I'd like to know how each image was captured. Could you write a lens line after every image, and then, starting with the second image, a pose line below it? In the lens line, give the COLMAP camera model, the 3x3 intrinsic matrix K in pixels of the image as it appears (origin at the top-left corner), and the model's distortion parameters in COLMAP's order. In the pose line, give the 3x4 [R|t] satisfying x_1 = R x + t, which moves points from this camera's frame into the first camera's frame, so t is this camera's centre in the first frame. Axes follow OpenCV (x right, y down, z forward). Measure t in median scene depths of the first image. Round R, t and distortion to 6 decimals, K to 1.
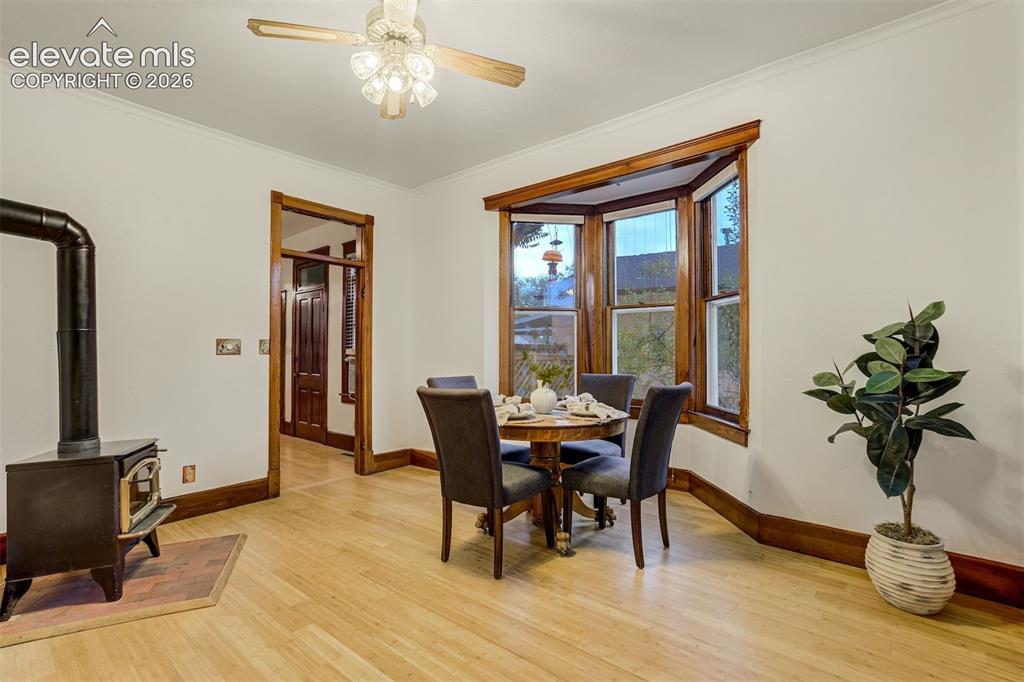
lens RADIAL K [[469.7, 0, 516.8], [0, 469.7, 345.5], [0, 0, 1]] dist [-0.021230, 0.003238]
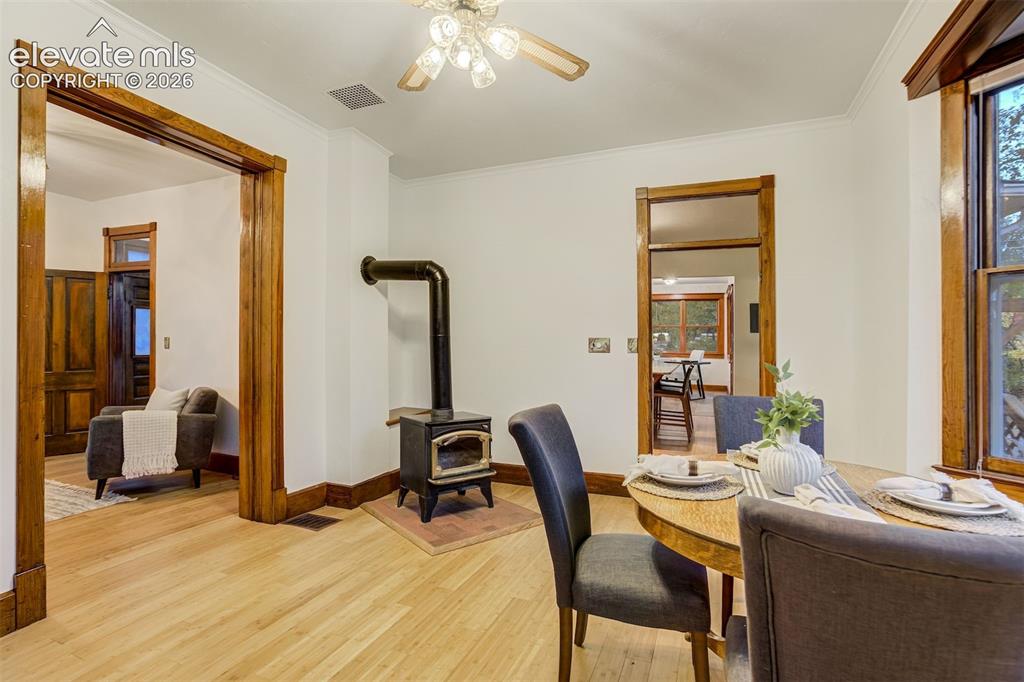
lens RADIAL K [[469.7, 0, 523.8], [0, 469.7, 333.8], [0, 0, 1]] dist [-0.021230, 0.003238]
pose [[0.306960, -0.007928, -0.951690, 0.495497], [0.003636, 0.999968, -0.007157, -0.022979], [0.951716, -0.001264, 0.306979, 0.663975]]
